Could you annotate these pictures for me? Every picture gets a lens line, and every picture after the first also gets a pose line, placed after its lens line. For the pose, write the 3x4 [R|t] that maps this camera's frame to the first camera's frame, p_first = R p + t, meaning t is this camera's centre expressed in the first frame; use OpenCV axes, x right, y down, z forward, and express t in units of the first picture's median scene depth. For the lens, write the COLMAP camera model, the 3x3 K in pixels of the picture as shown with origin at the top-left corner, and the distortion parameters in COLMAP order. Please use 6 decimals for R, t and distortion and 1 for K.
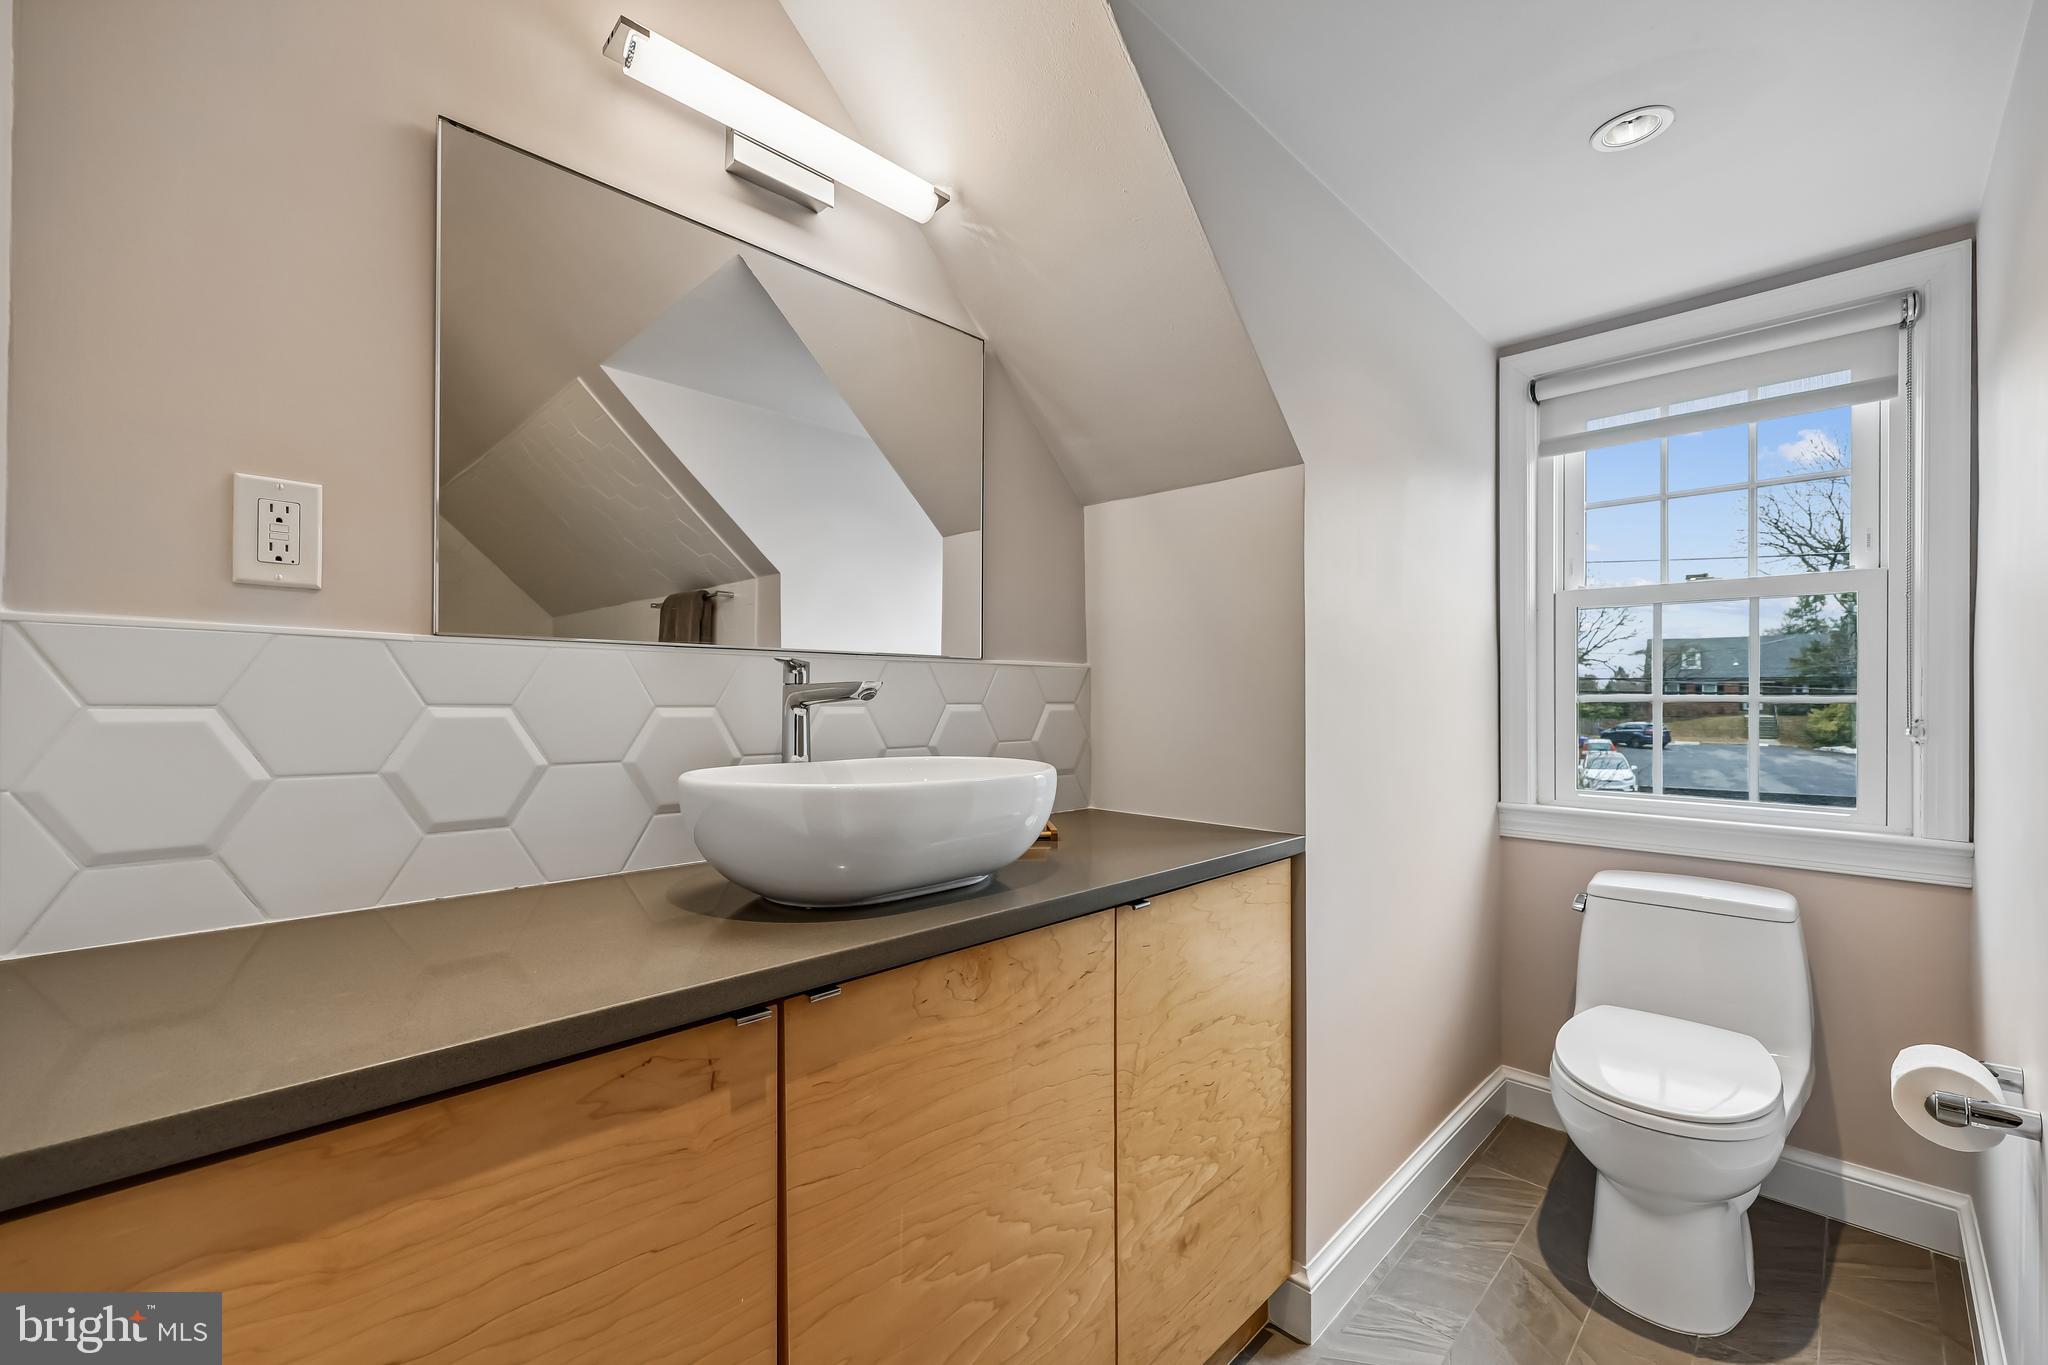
lens RADIAL K [[826.2, 0, 1021.8], [0, 826.2, 695.3], [0, 0, 1]] dist [-0.000615, -0.000132]
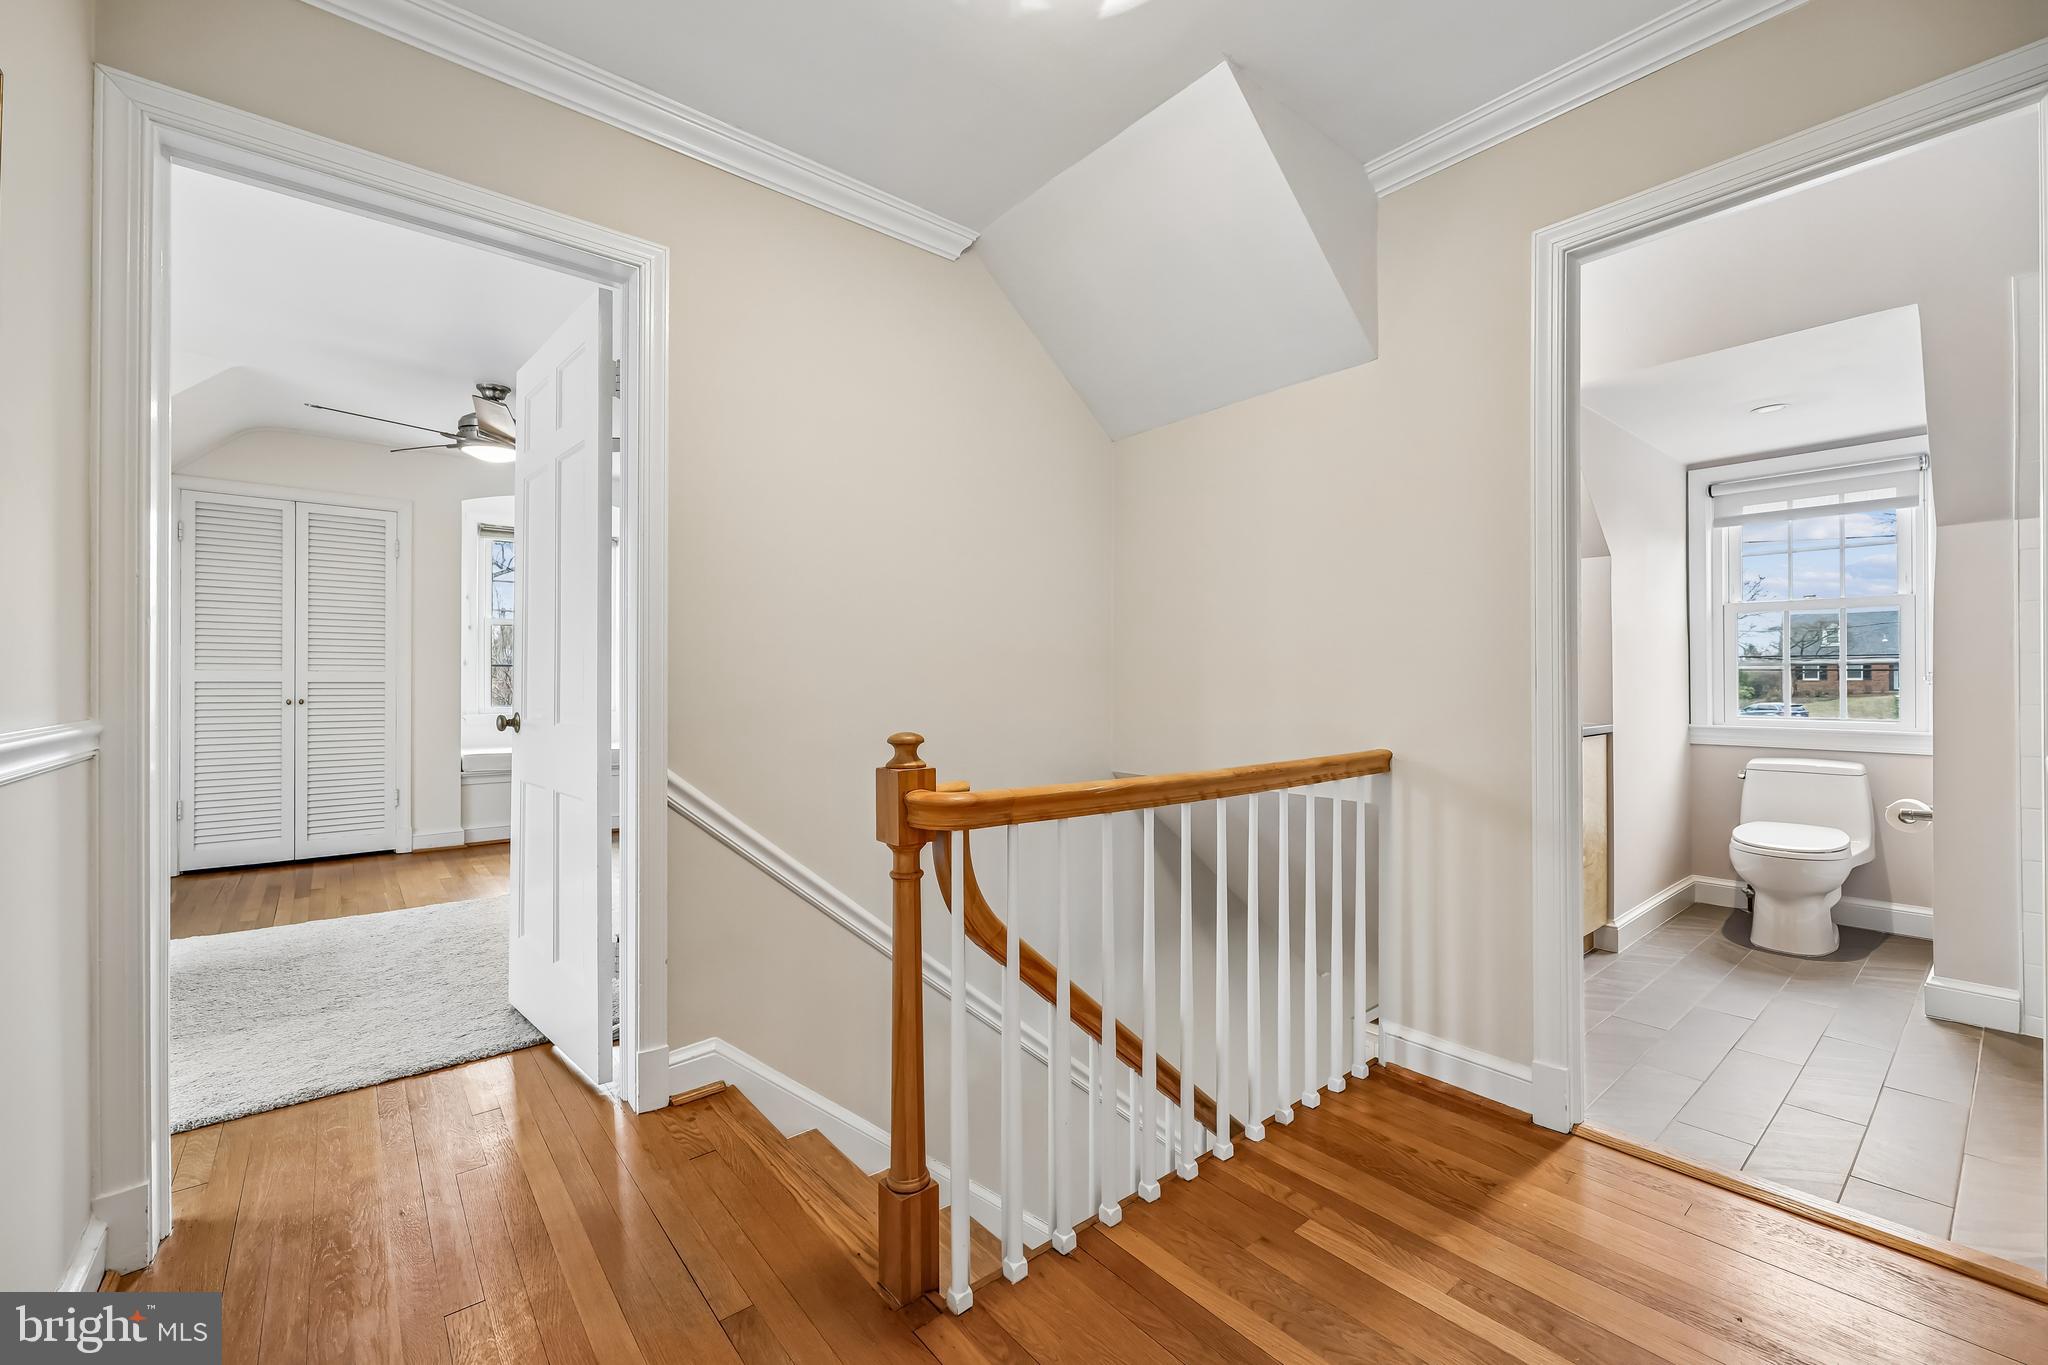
lens RADIAL K [[826.2, 0, 1026.3], [0, 826.2, 674.1], [0, 0, 1]] dist [-0.000615, -0.000132]
pose [[0.995628, -0.003996, -0.093324, -0.676875], [0.003639, 0.999985, -0.003992, 0.026254], [0.093339, 0.003635, 0.995628, -0.898657]]
